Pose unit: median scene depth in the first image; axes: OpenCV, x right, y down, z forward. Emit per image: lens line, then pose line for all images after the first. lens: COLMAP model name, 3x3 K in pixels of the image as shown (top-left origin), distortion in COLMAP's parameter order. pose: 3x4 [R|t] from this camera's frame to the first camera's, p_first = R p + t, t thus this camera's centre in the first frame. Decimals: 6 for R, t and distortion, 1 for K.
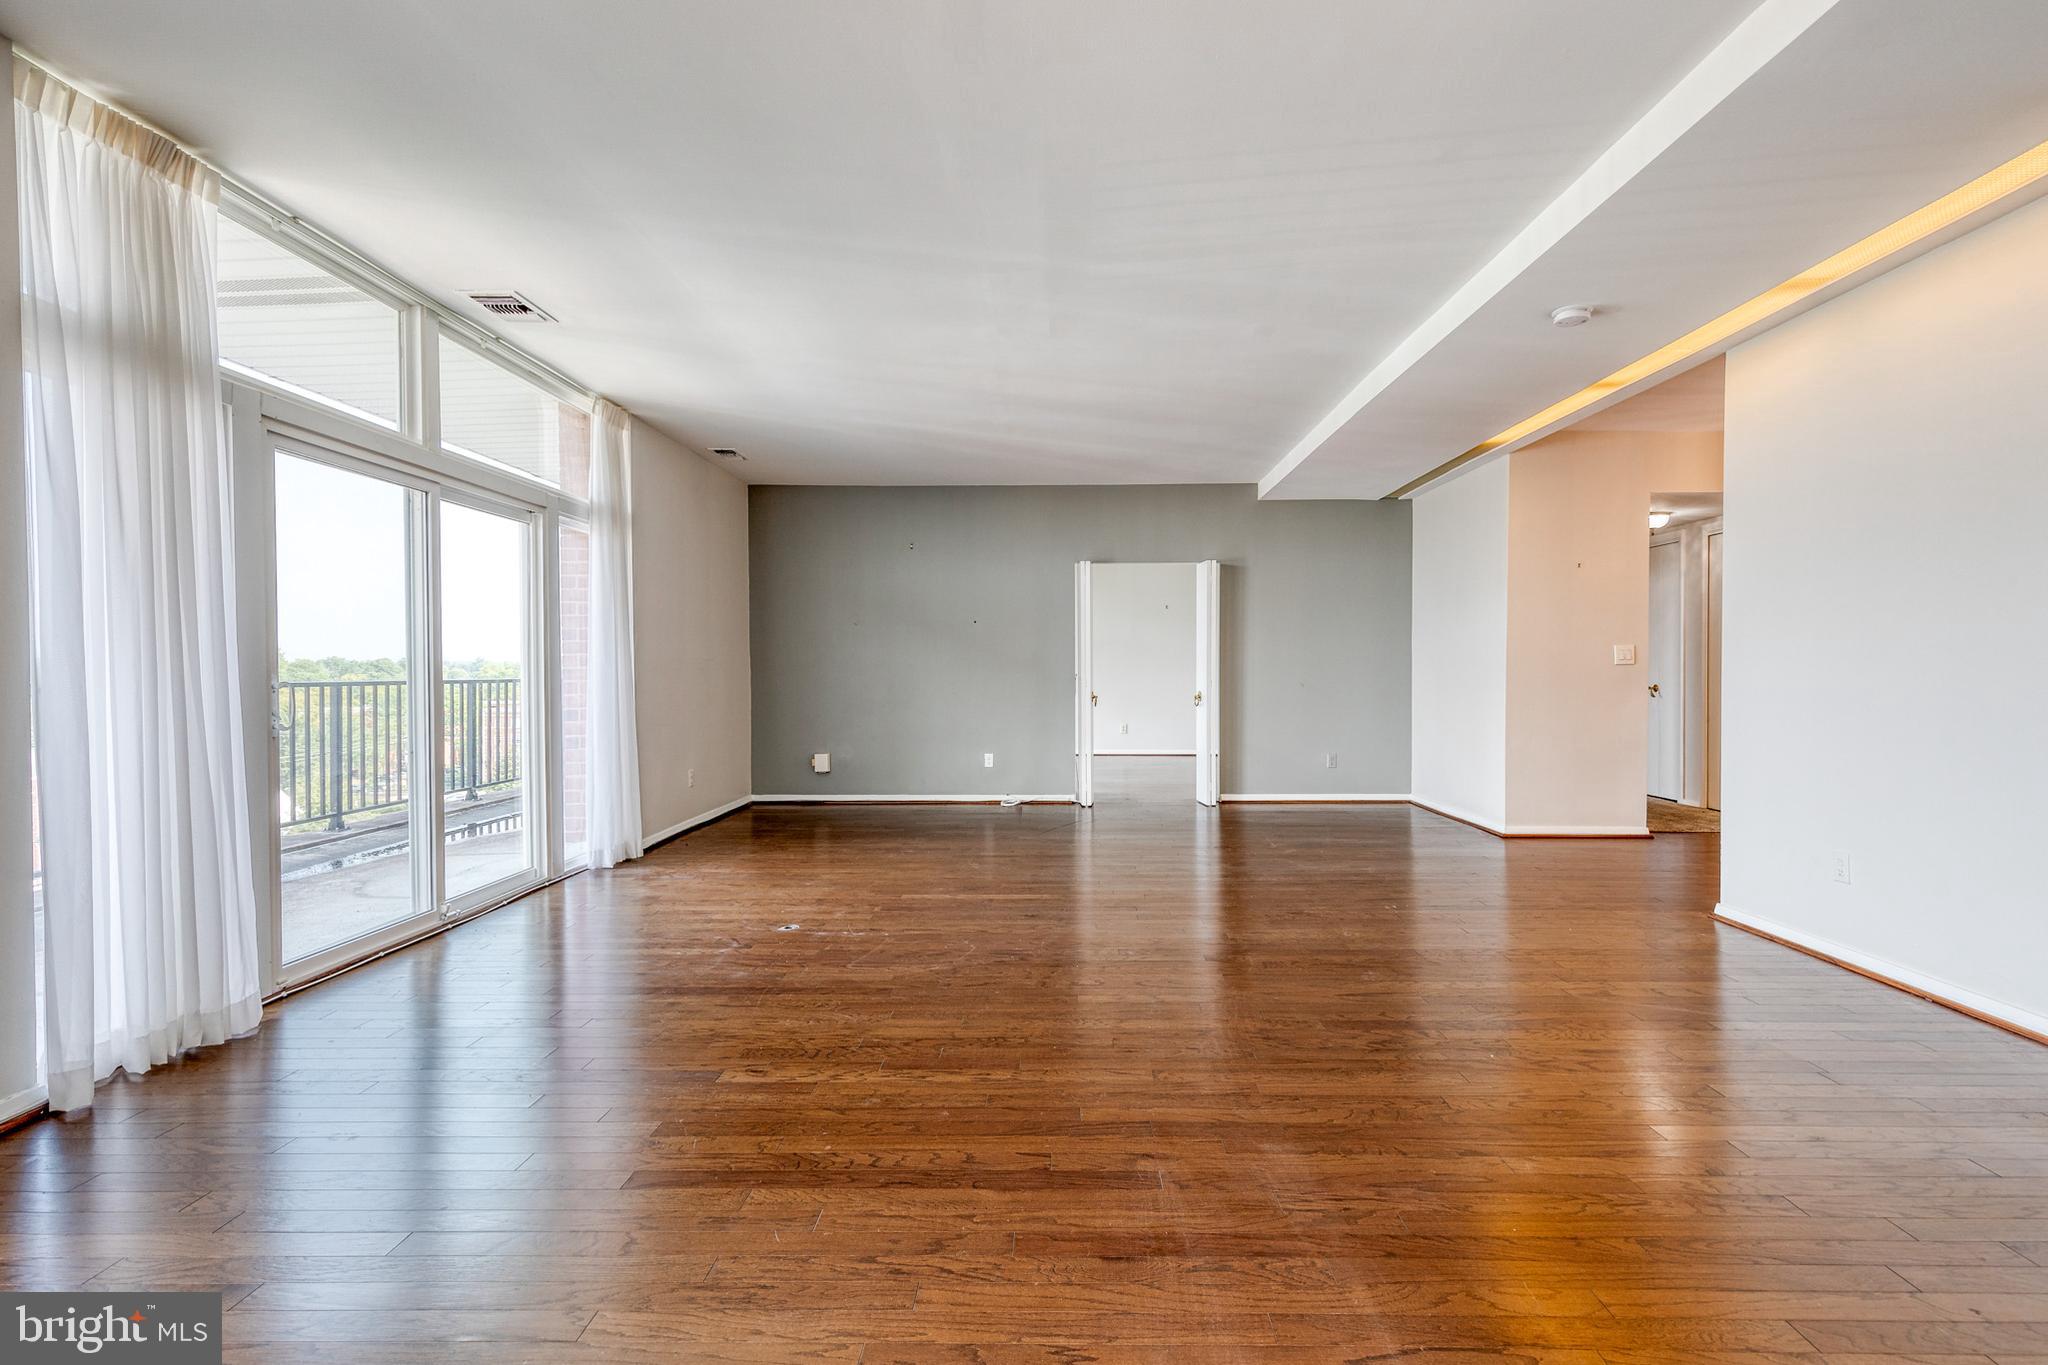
lens RADIAL K [[935.4, 0, 1032.6], [0, 935.4, 696.7], [0, 0, 1]] dist [0.005012, -0.000301]
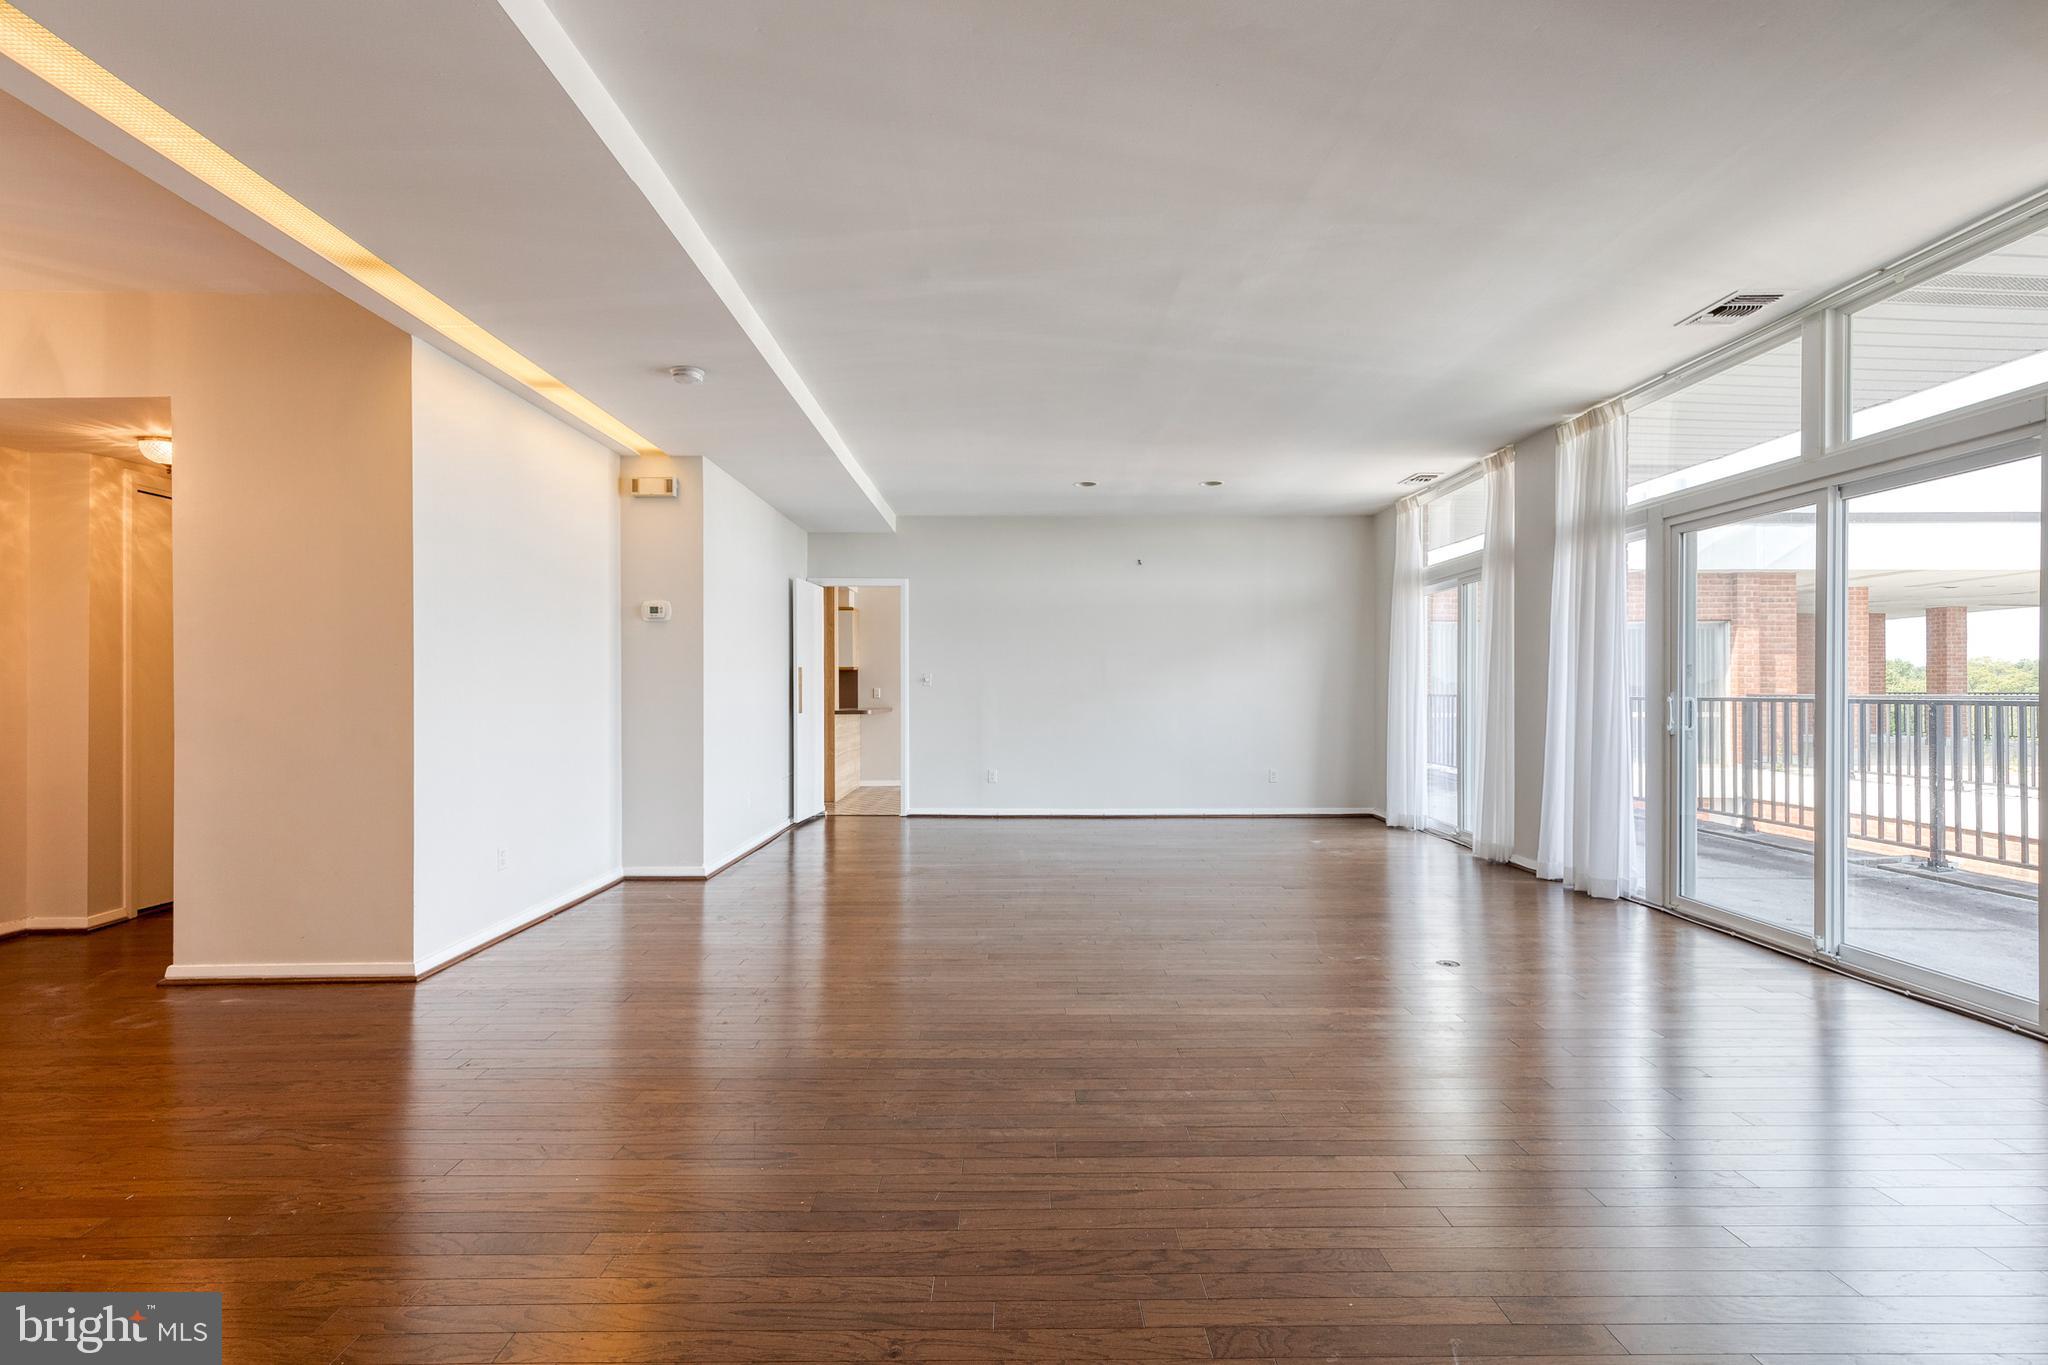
lens RADIAL K [[935.4, 0, 1018.8], [0, 935.4, 685.3], [0, 0, 1]] dist [0.005012, -0.000301]
pose [[-0.998663, 0.006415, -0.051285, 0.225788], [0.005806, 0.999911, 0.012017, -0.047065], [0.051358, 0.011703, -0.998612, 1.948505]]
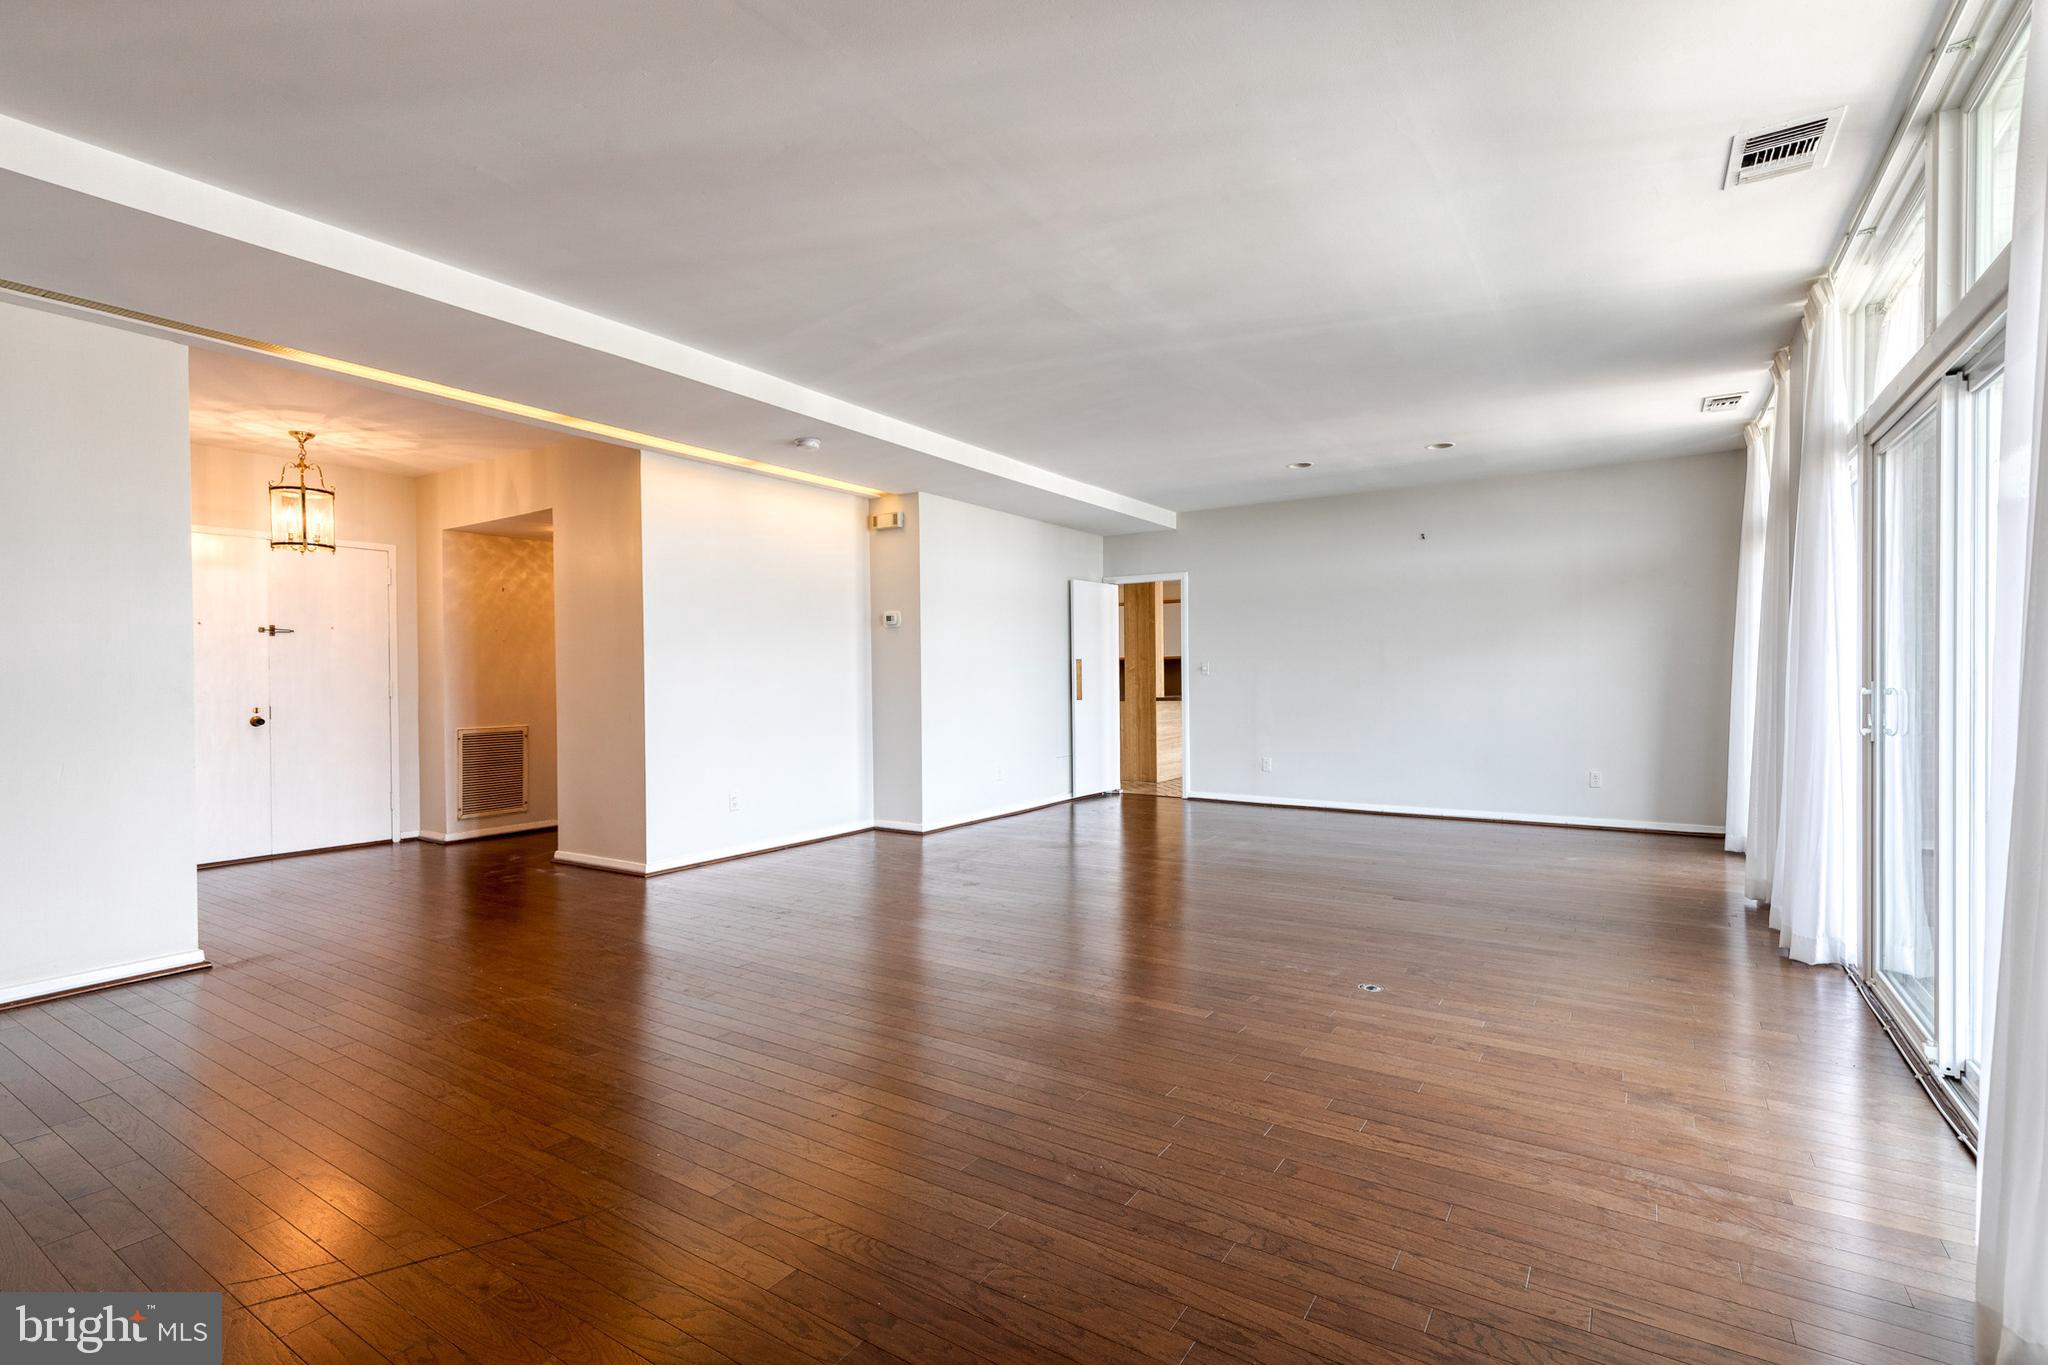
lens RADIAL K [[935.4, 0, 1056.1], [0, 935.4, 676.4], [0, 0, 1]] dist [0.005012, -0.000301]
pose [[-0.865317, 0.013889, 0.501032, -0.445776], [0.022757, 0.999674, 0.011591, -0.049387], [-0.500708, 0.021432, -0.865351, 1.896263]]
